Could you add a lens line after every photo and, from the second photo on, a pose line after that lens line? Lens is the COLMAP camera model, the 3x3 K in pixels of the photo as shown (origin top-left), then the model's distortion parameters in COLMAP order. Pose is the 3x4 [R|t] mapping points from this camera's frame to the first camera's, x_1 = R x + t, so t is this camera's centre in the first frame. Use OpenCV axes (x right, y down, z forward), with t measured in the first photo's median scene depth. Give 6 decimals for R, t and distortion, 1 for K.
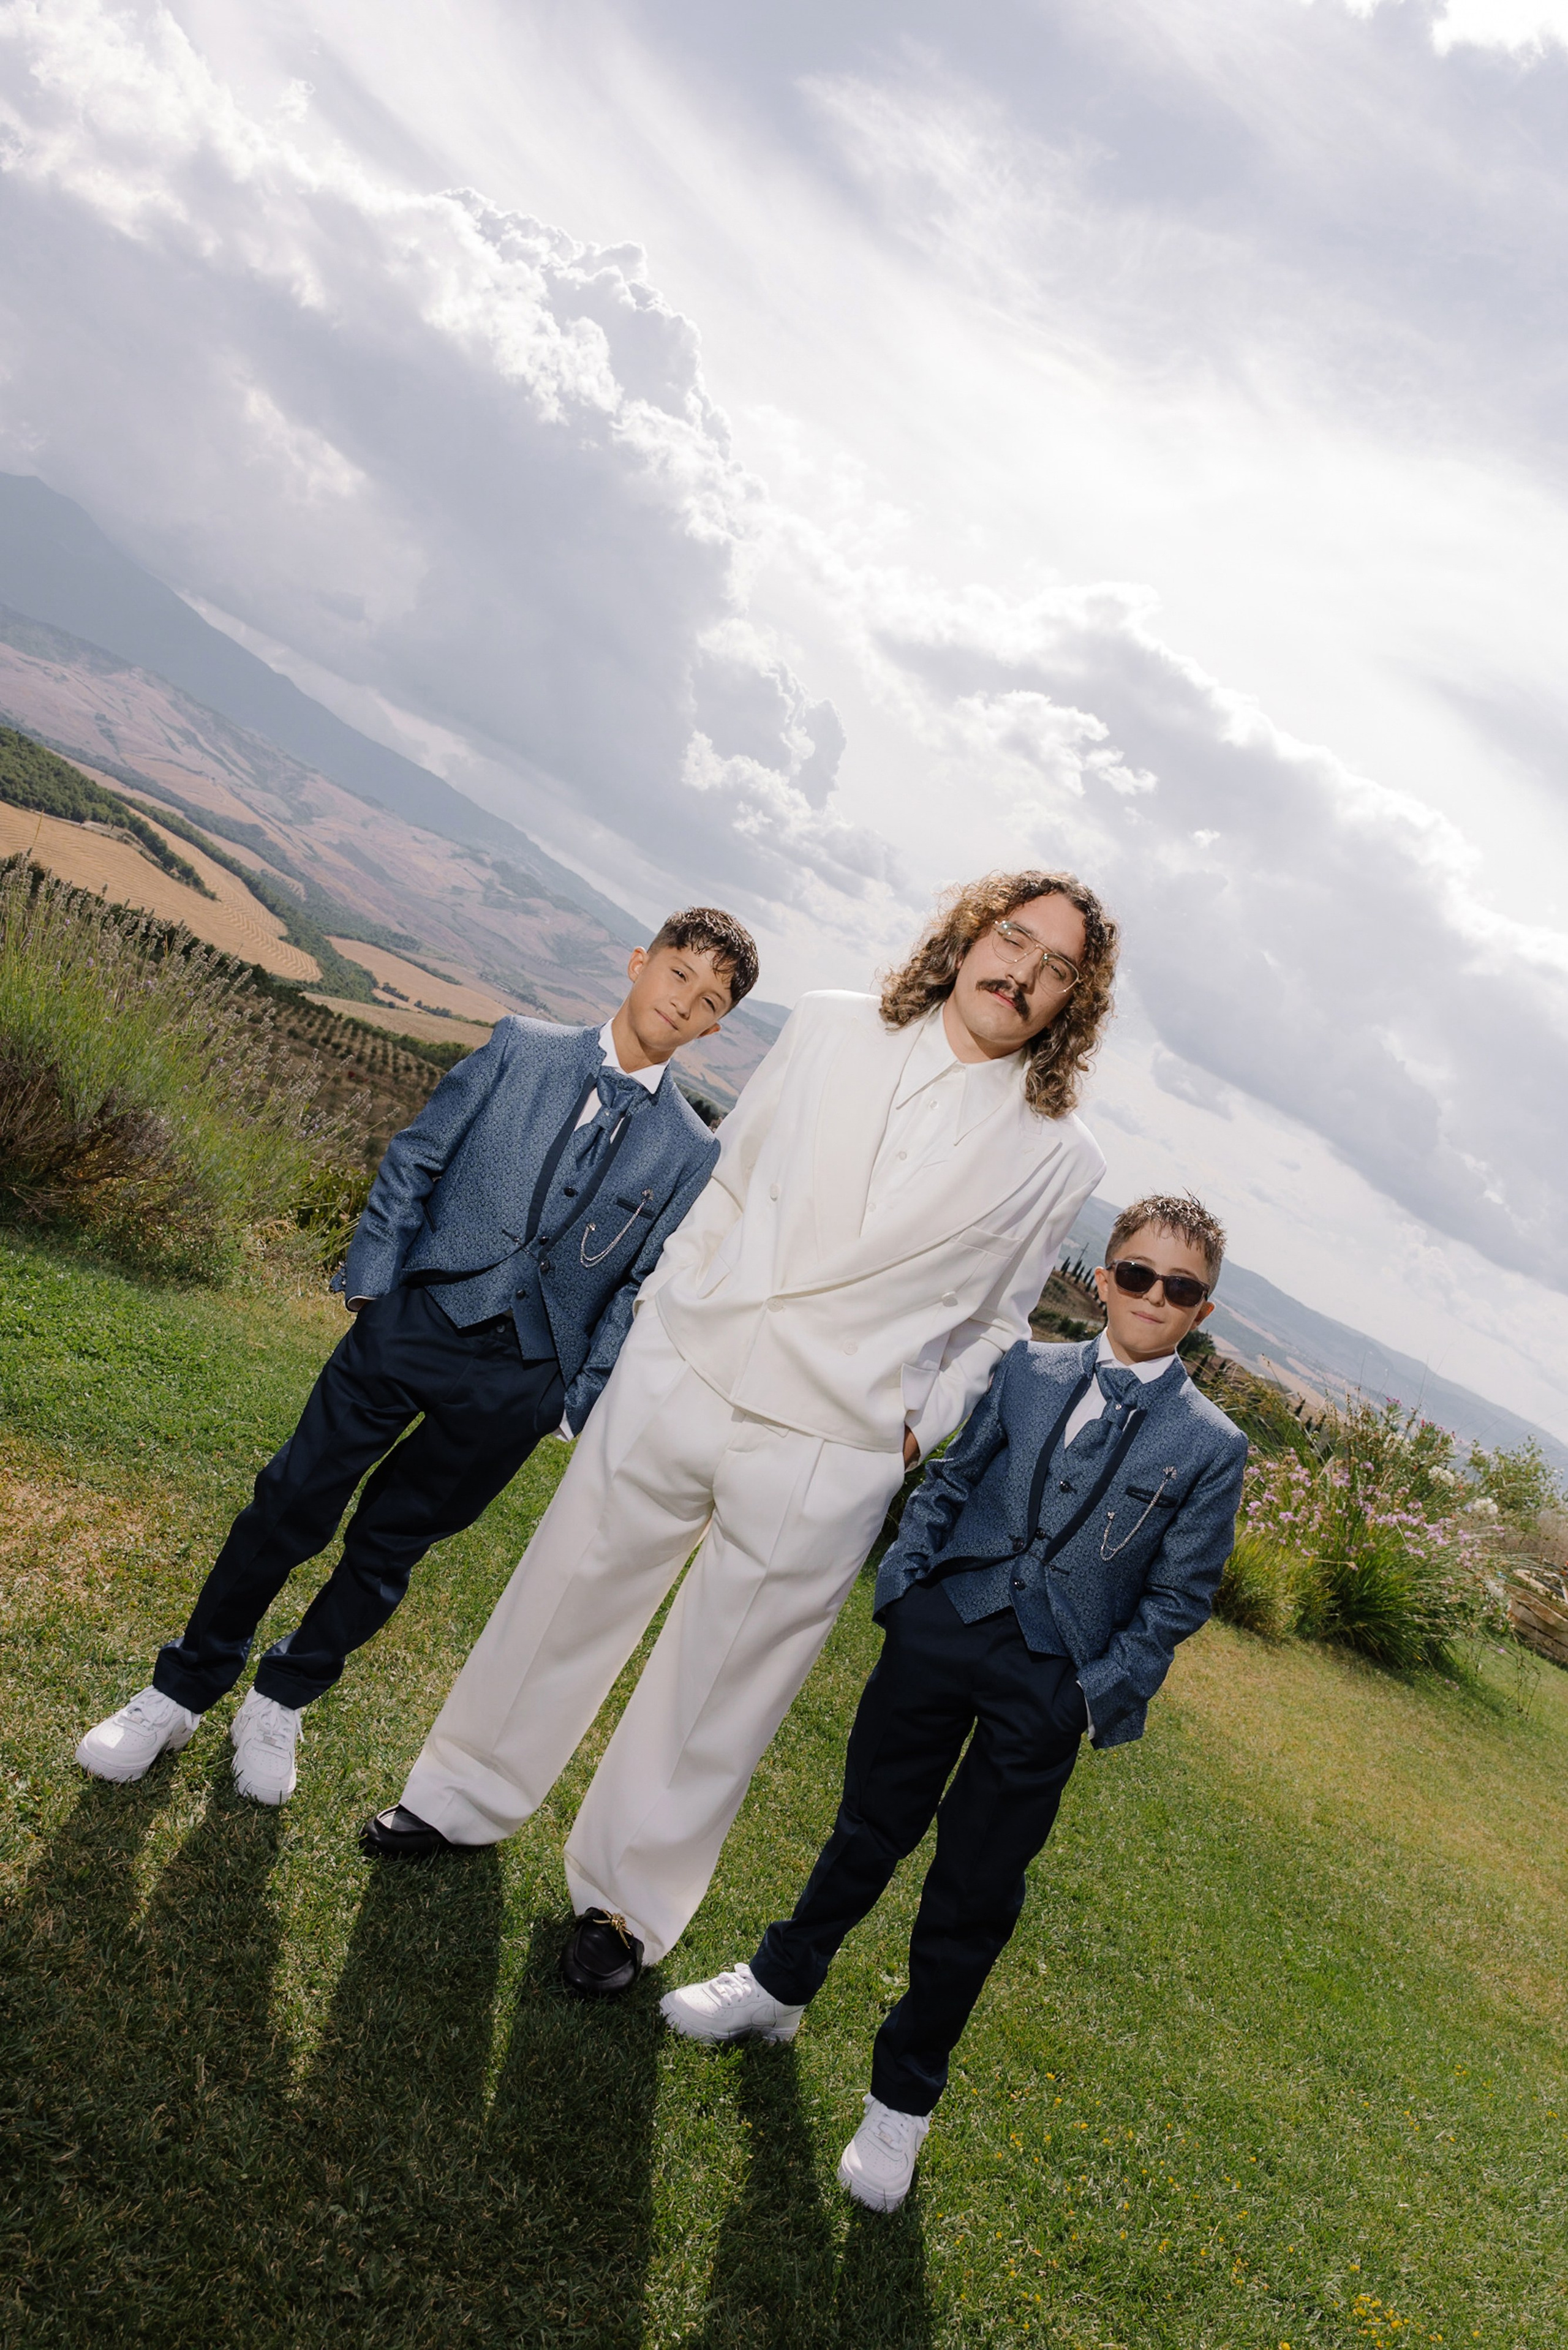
lens RADIAL K [[1954.7, 0, 849.5], [0, 1954.7, 1071.2], [0, 0, 1]] dist [0.000937, 0.037826]
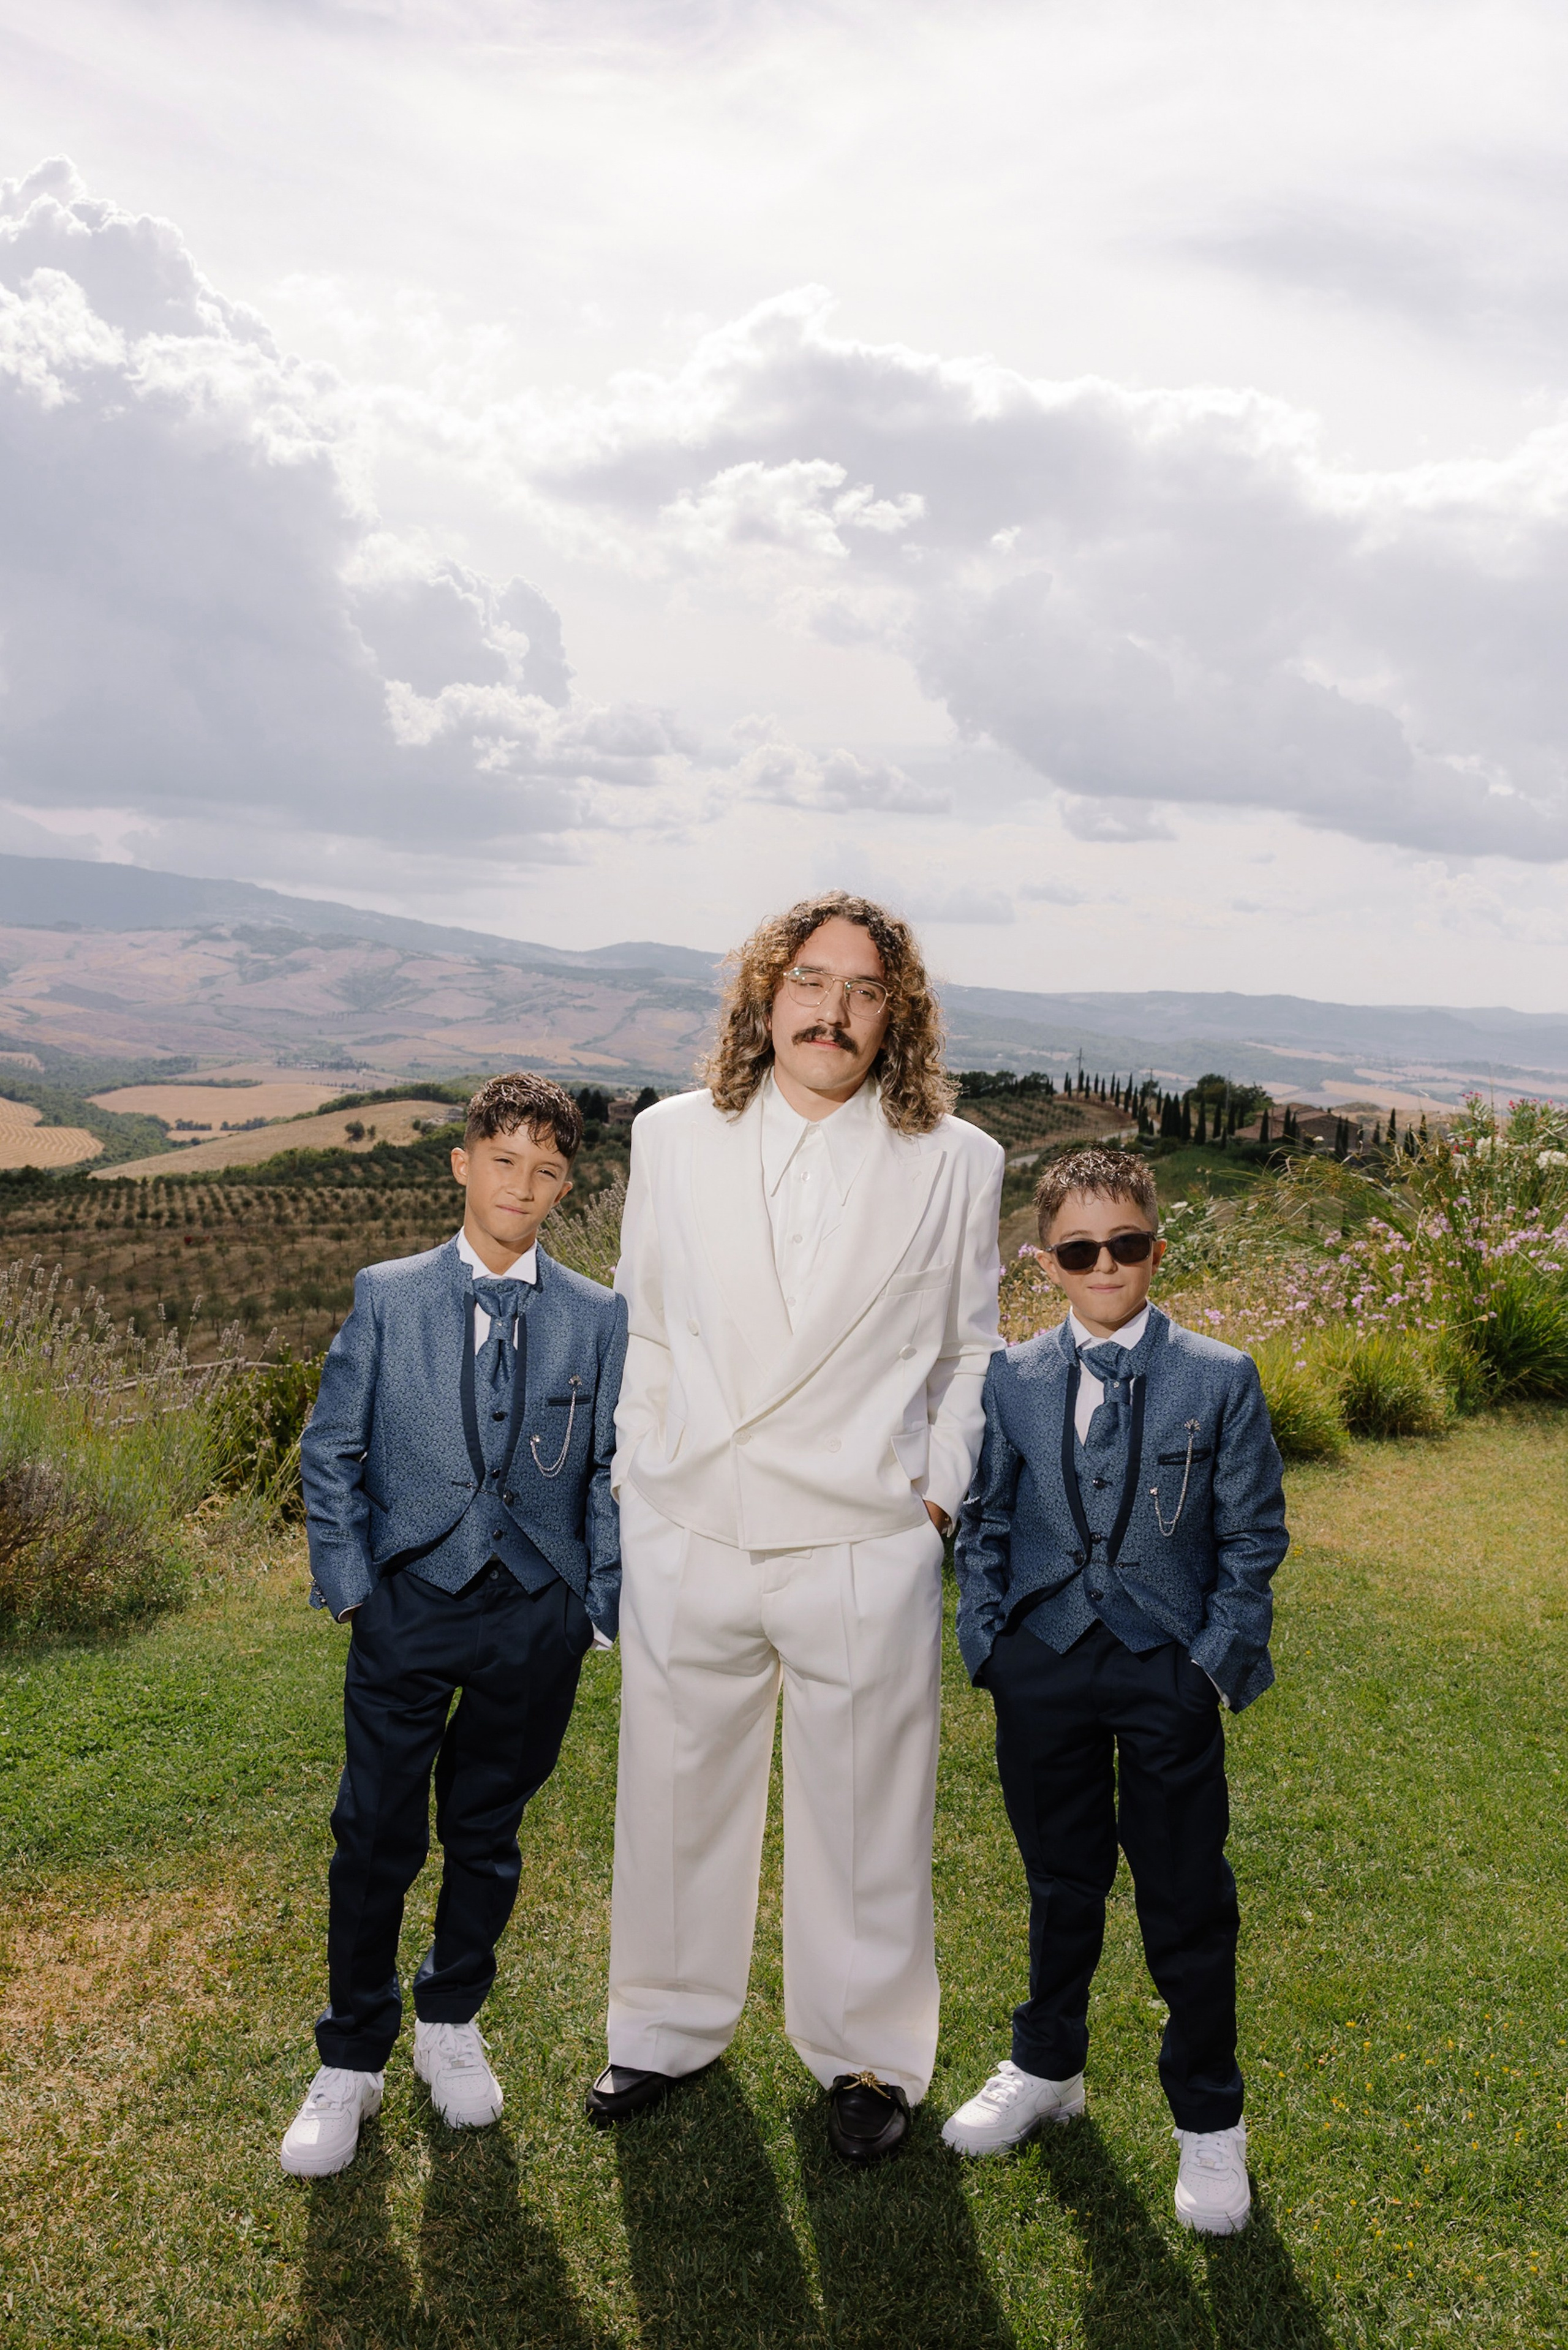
lens RADIAL K [[2360.2, 0, 785.3], [0, 2360.2, 1094.2], [0, 0, 1]] dist [0.039943, 0.000000]
pose [[0.906767, -0.421631, -0.000806, 0.034872], [0.421047, 0.905407, 0.054382, -0.058769], [-0.022199, -0.049651, 0.998520, -0.098545]]
